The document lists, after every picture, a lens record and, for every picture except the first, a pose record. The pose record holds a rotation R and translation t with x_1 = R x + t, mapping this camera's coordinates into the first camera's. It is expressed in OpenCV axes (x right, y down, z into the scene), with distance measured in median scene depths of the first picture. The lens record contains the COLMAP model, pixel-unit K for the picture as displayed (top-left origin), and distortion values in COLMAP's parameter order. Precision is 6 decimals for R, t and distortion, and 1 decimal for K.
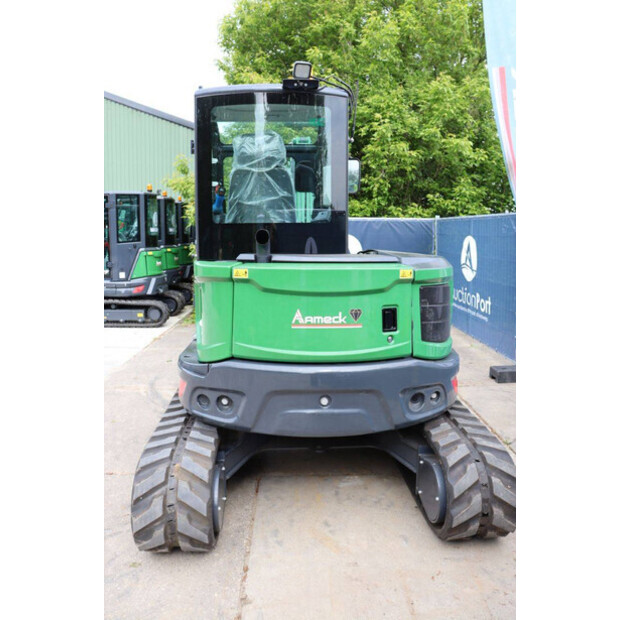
lens RADIAL K [[506.8, 0, 310.0], [0, 506.8, 310.0], [0, 0, 1]] dist [-0.190338, 0.187948]
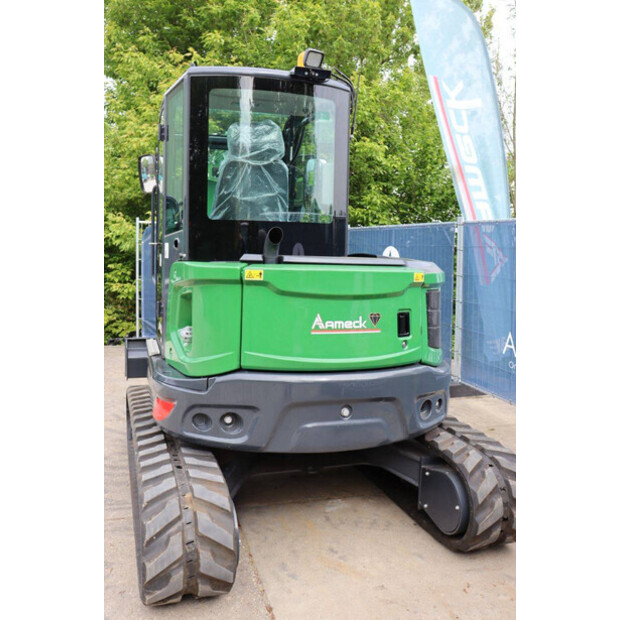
lens RADIAL K [[572.6, 0, 310.0], [0, 572.6, 310.0], [0, 0, 1]] dist [-0.147872, 0.190206]
pose [[0.966968, -0.006012, 0.254825, -0.282743], [0.016269, 0.999139, -0.038161, 0.029343], [-0.254376, 0.041047, 0.966234, -0.012923]]
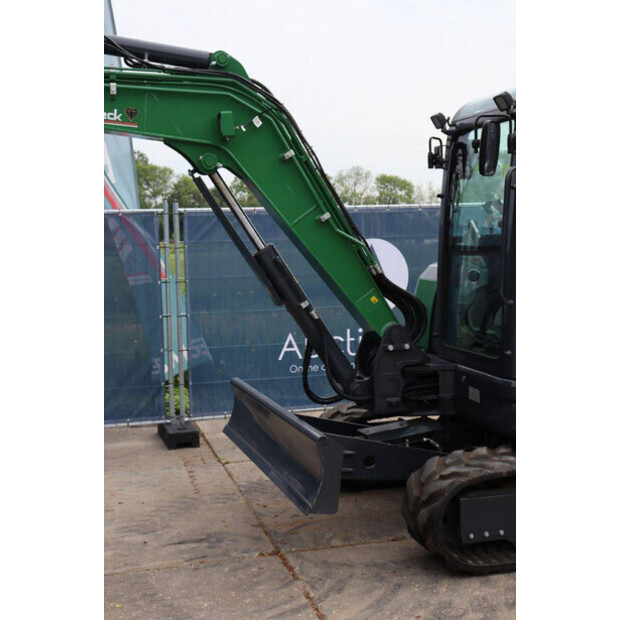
lens RADIAL K [[907.4, 0, 299.9], [0, 907.4, 308.9], [0, 0, 1]] dist [0.092201, 0.079894]
pose [[-0.223706, -0.079049, 0.971446, -1.841229], [0.174642, 0.977324, 0.119744, -0.356623], [-0.958883, 0.196443, -0.204828, 2.191403]]
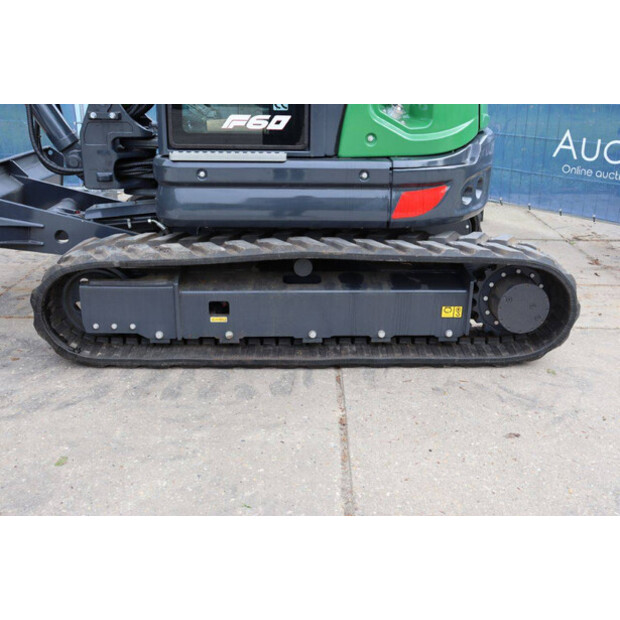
lens RADIAL K [[677.9, 0, 319.8], [0, 677.9, 309.2], [0, 0, 1]] dist [-0.067440, 0.007265]
pose [[0.022082, -0.349032, 0.936851, -1.352707], [0.132396, 0.929847, 0.343302, -0.060076], [-0.990951, 0.116454, 0.066743, 1.196344]]
